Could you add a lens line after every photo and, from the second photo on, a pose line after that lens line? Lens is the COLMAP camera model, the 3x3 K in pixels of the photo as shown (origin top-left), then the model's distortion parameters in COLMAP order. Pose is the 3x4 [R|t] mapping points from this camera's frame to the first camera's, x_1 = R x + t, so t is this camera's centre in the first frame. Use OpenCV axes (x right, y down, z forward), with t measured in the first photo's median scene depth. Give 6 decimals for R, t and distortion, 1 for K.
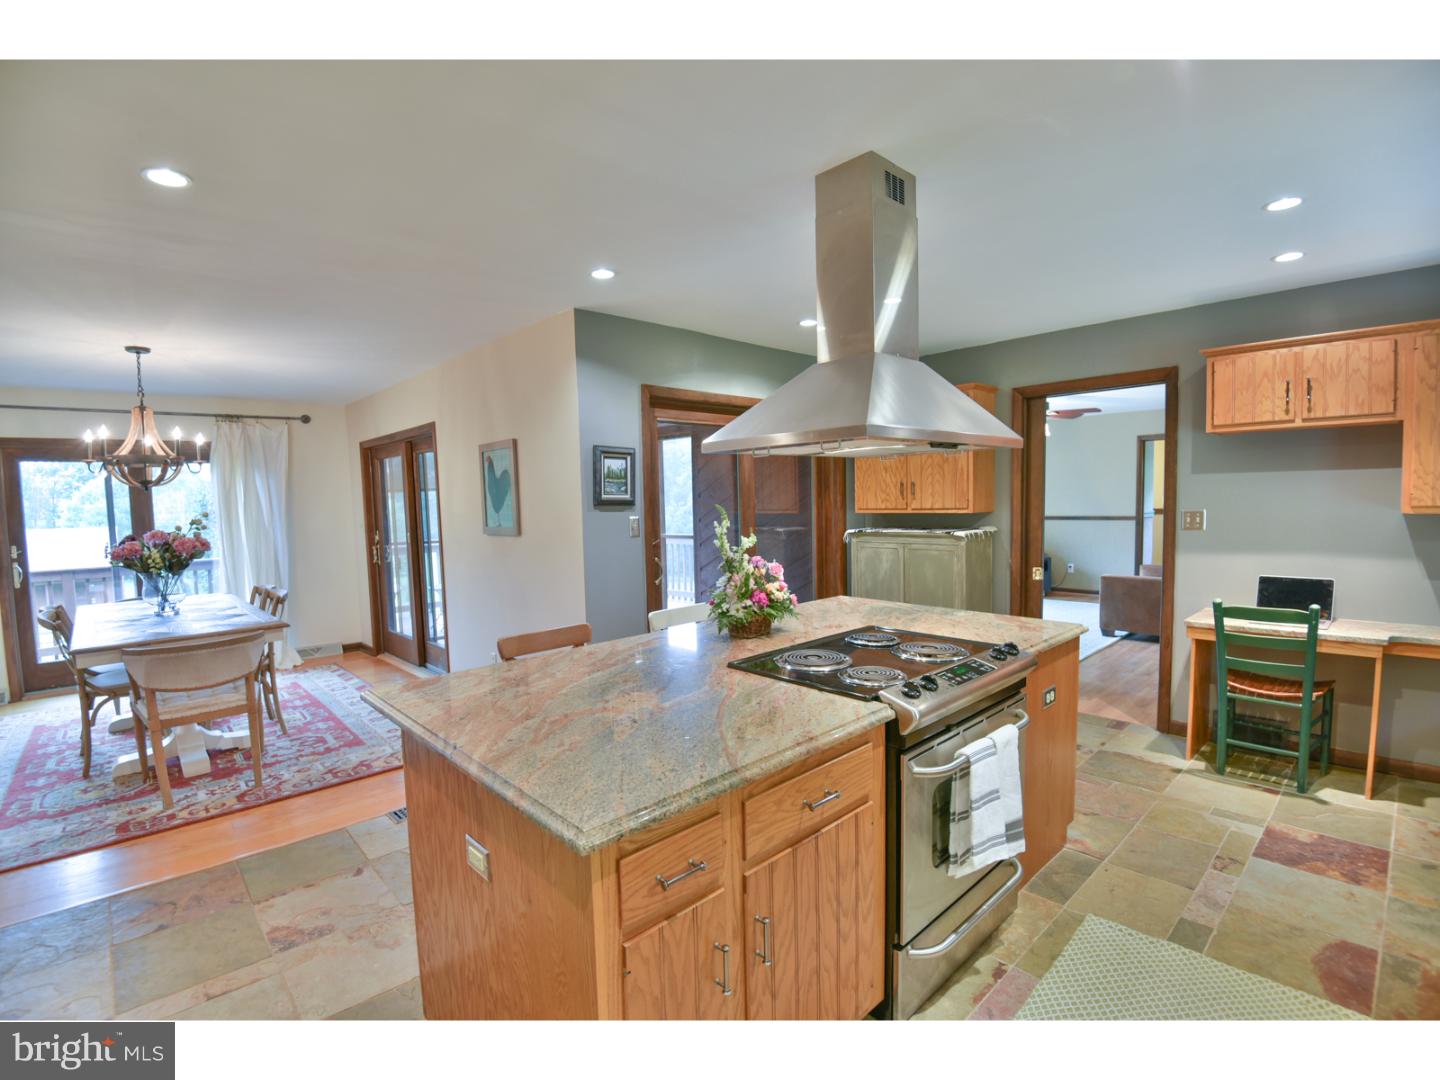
lens RADIAL K [[668.5, 0, 721.4], [0, 668.5, 546.7], [0, 0, 1]] dist [-0.032193, -0.004893]
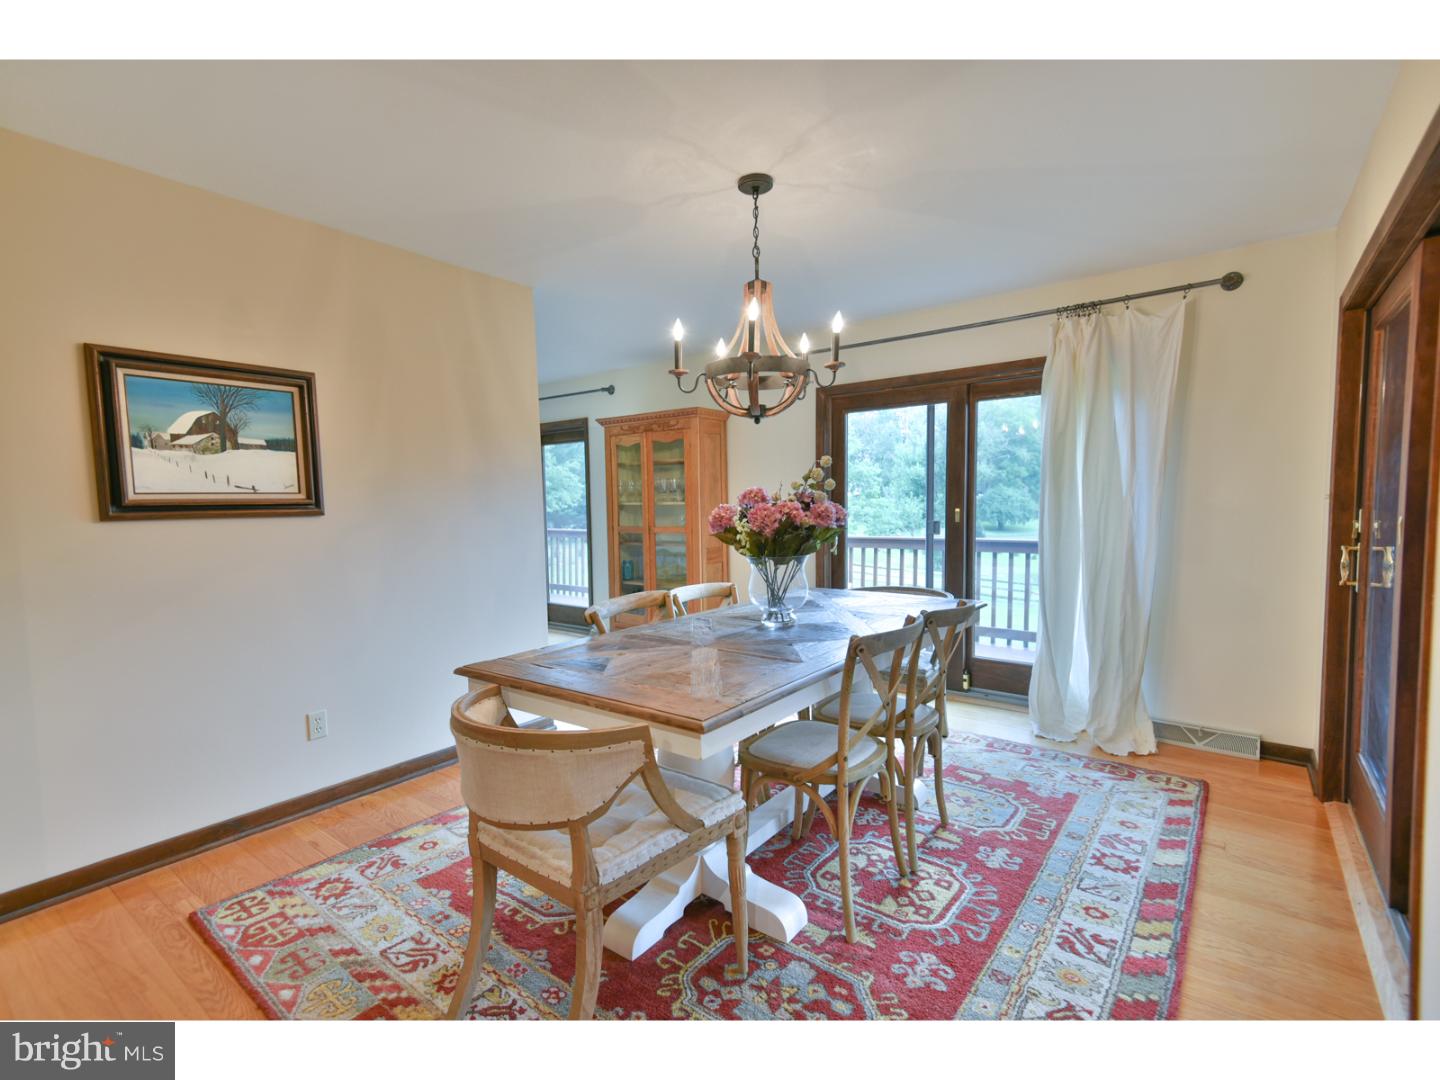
lens RADIAL K [[698.8, 0, 712.9], [0, 698.8, 540.6], [0, 0, 1]] dist [-0.023592, -0.002752]
pose [[0.150406, 0.081452, -0.985263, -0.262897], [-0.061364, 0.995448, 0.072926, -0.021272], [0.986718, 0.049491, 0.154720, 0.931717]]
